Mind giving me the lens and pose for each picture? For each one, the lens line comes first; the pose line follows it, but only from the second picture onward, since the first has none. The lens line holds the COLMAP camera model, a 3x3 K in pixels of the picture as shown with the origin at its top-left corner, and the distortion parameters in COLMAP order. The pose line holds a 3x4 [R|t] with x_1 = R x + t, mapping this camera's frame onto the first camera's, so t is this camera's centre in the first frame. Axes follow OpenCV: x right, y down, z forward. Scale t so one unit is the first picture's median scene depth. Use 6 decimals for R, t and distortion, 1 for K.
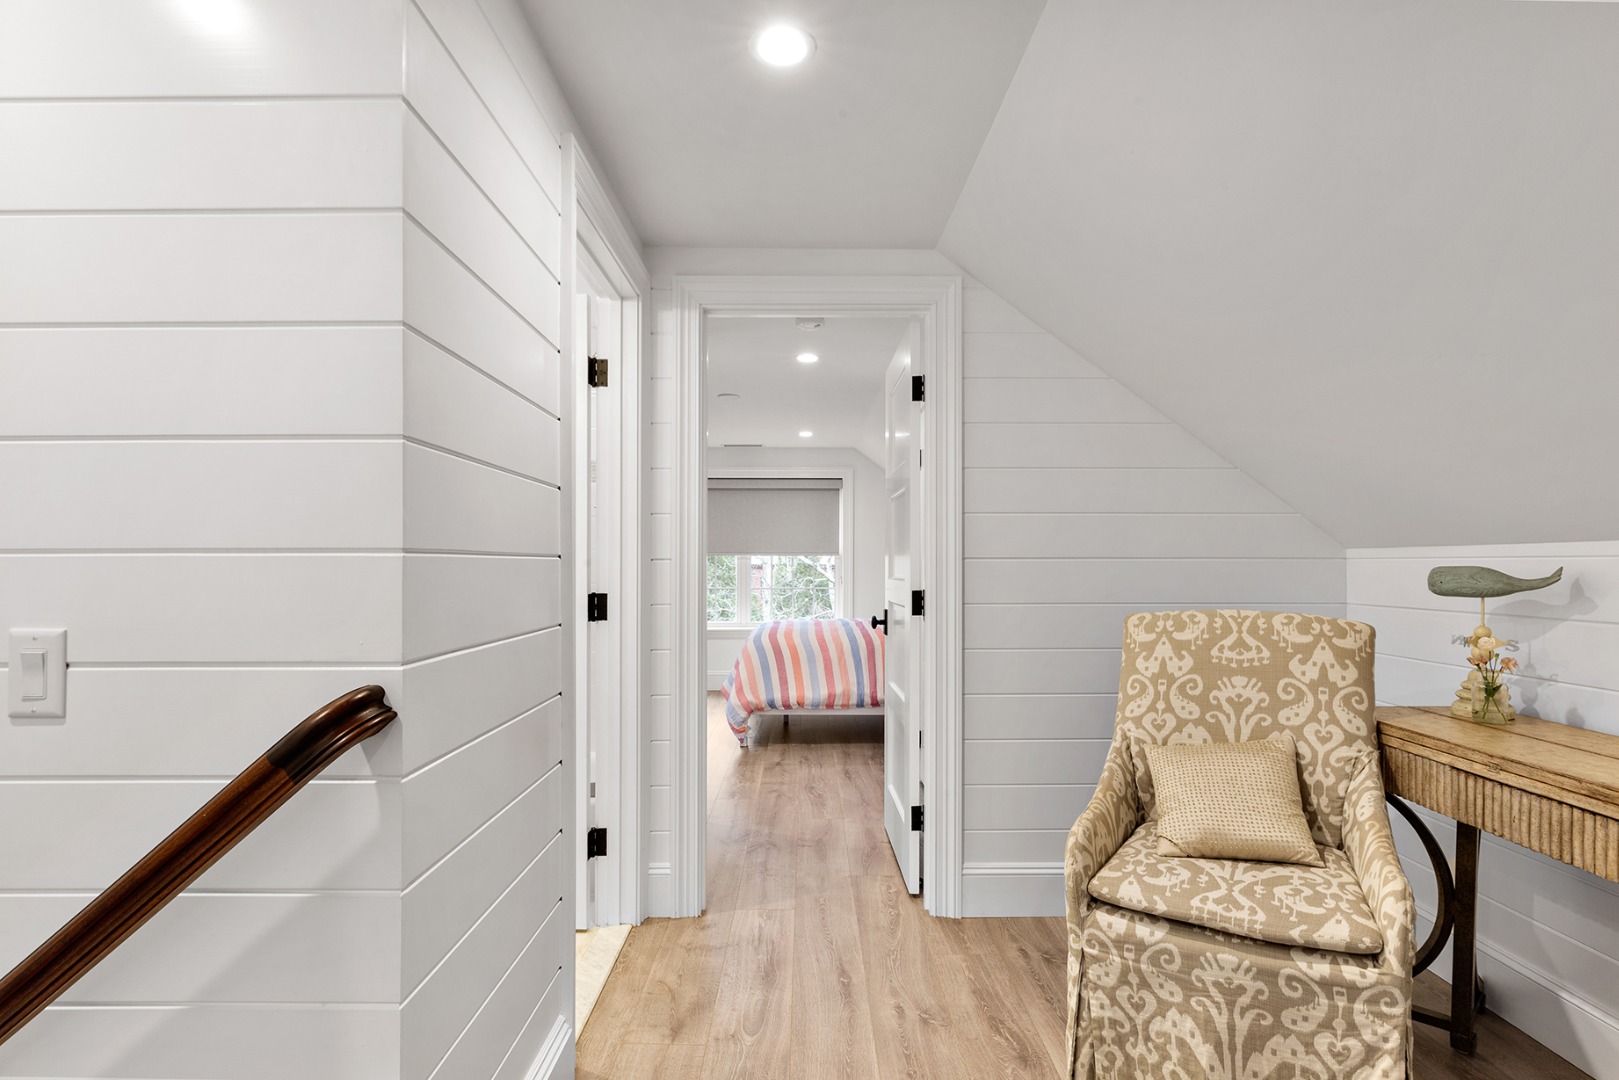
lens RADIAL K [[867.3, 0, 809.5], [0, 867.3, 540.0], [0, 0, 1]] dist [-0.027514, -0.000128]
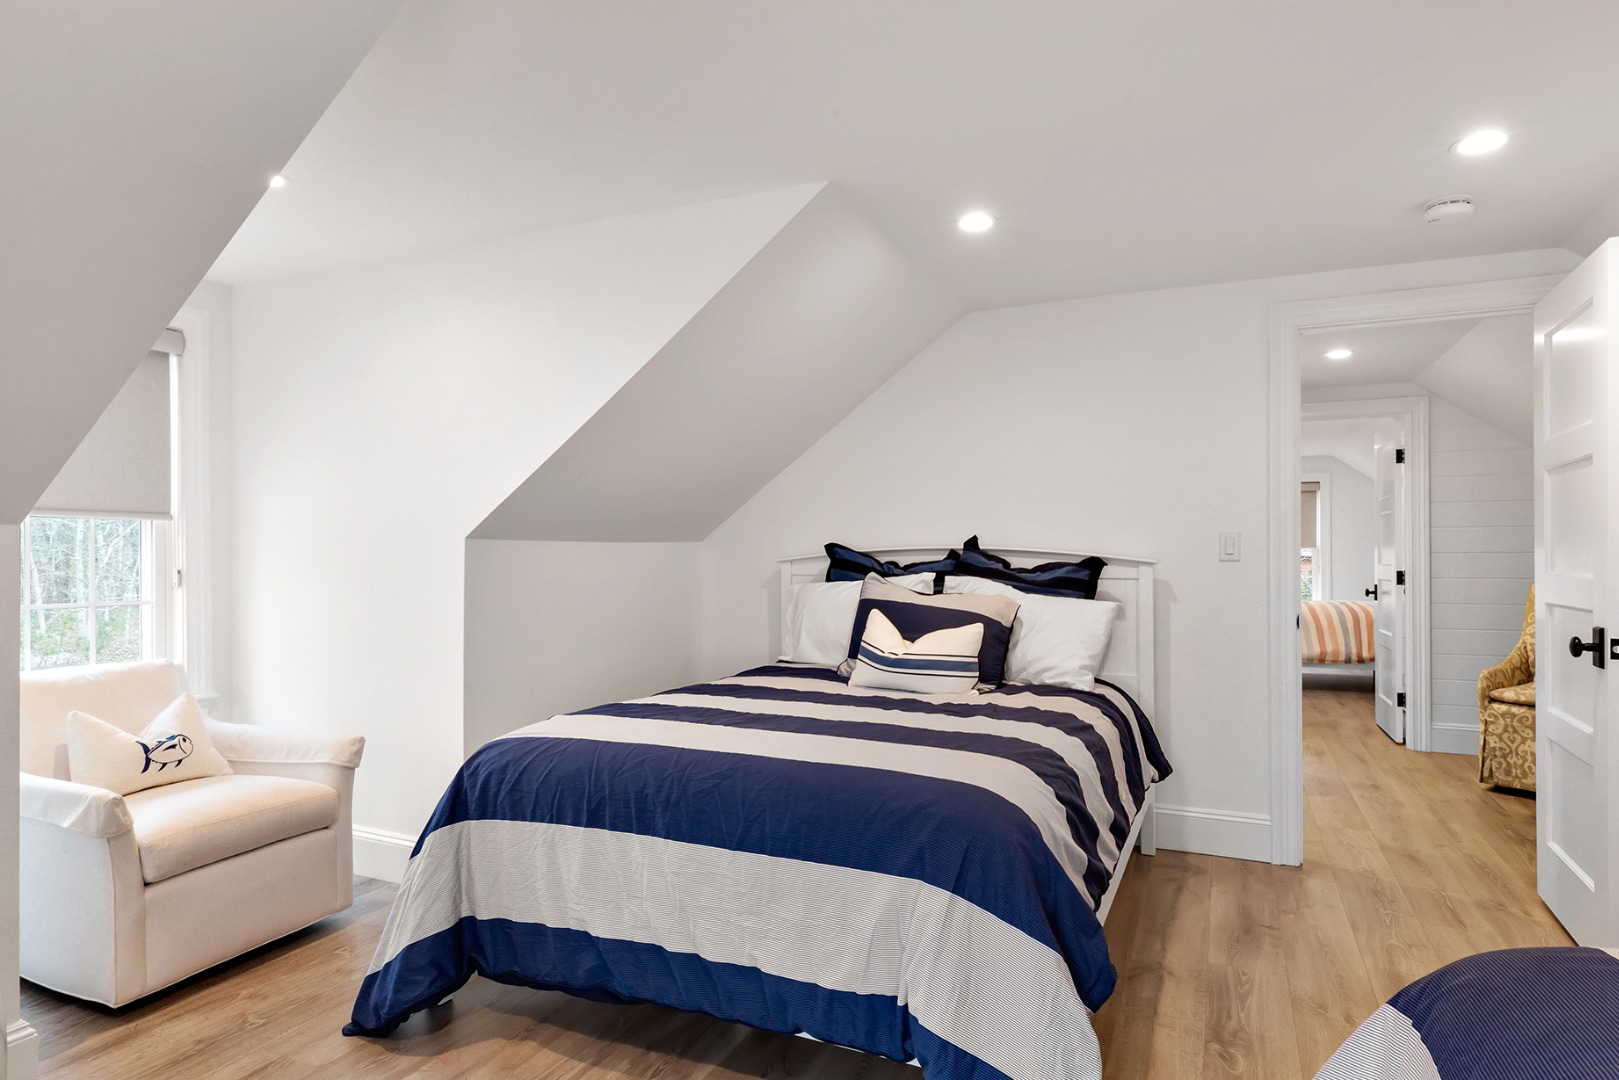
lens RADIAL K [[944.3, 0, 809.5], [0, 944.3, 540.0], [0, 0, 1]] dist [0.003612, -0.000476]
pose [[0.910333, -0.006917, -0.413820, -0.235373], [0.011658, 0.999892, 0.008933, -0.048239], [0.413713, -0.012957, 0.910315, -1.698955]]
